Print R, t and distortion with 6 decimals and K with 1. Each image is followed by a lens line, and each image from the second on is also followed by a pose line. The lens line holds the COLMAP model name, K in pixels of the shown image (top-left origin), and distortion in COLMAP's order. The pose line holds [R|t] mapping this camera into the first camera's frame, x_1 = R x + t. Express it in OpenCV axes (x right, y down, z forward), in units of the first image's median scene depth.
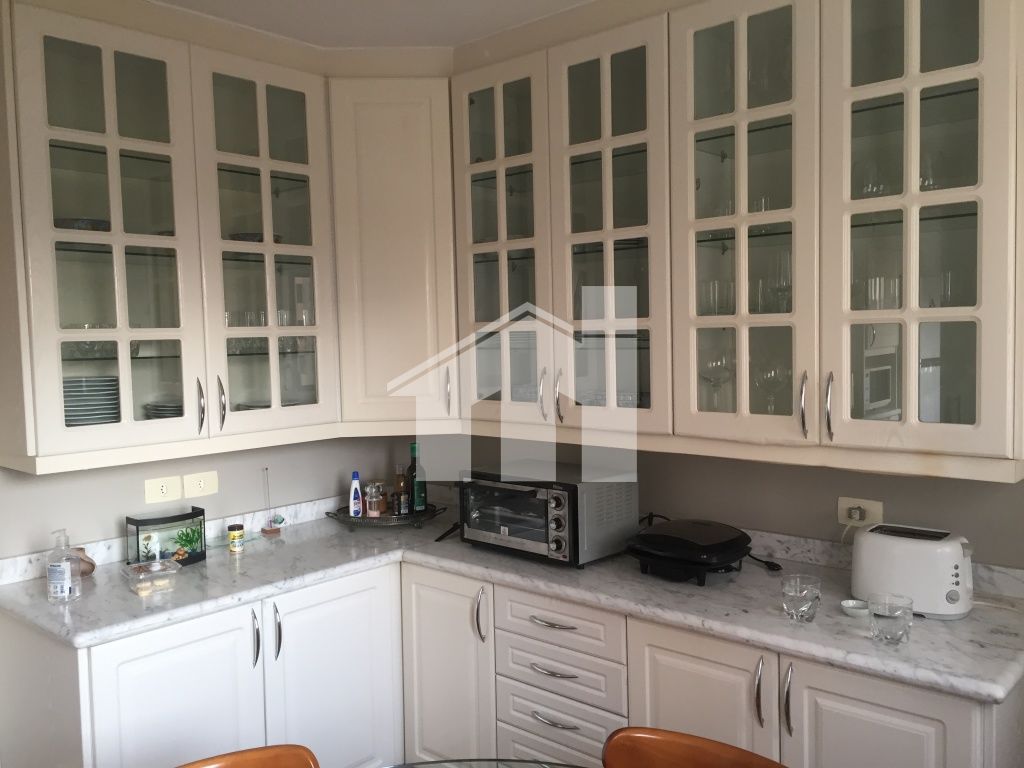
lens RADIAL K [[881.4, 0, 512.0], [0, 881.4, 384.0], [0, 0, 1]] dist [0.112750, -0.153561]
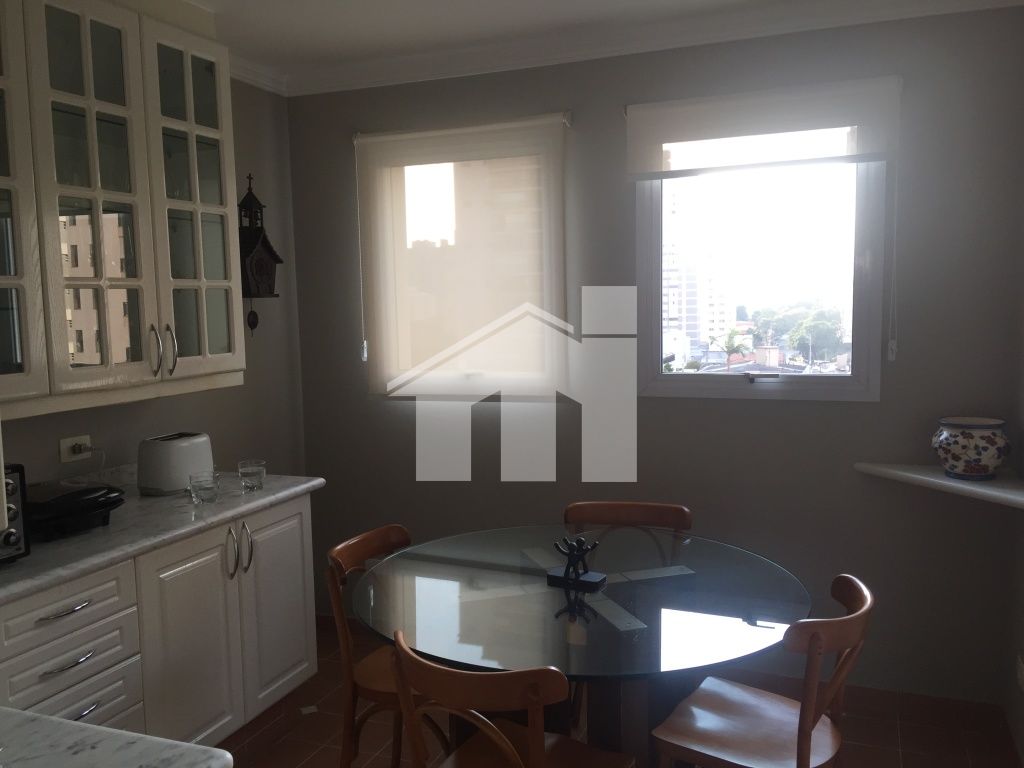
lens RADIAL K [[881.4, 0, 512.0], [0, 881.4, 384.0], [0, 0, 1]] dist [0.112750, -0.153561]
pose [[-0.325151, -0.079892, 0.942281, -1.057700], [0.068391, 0.991829, 0.107693, -0.033004], [-0.943186, 0.099460, -0.317031, 0.922724]]
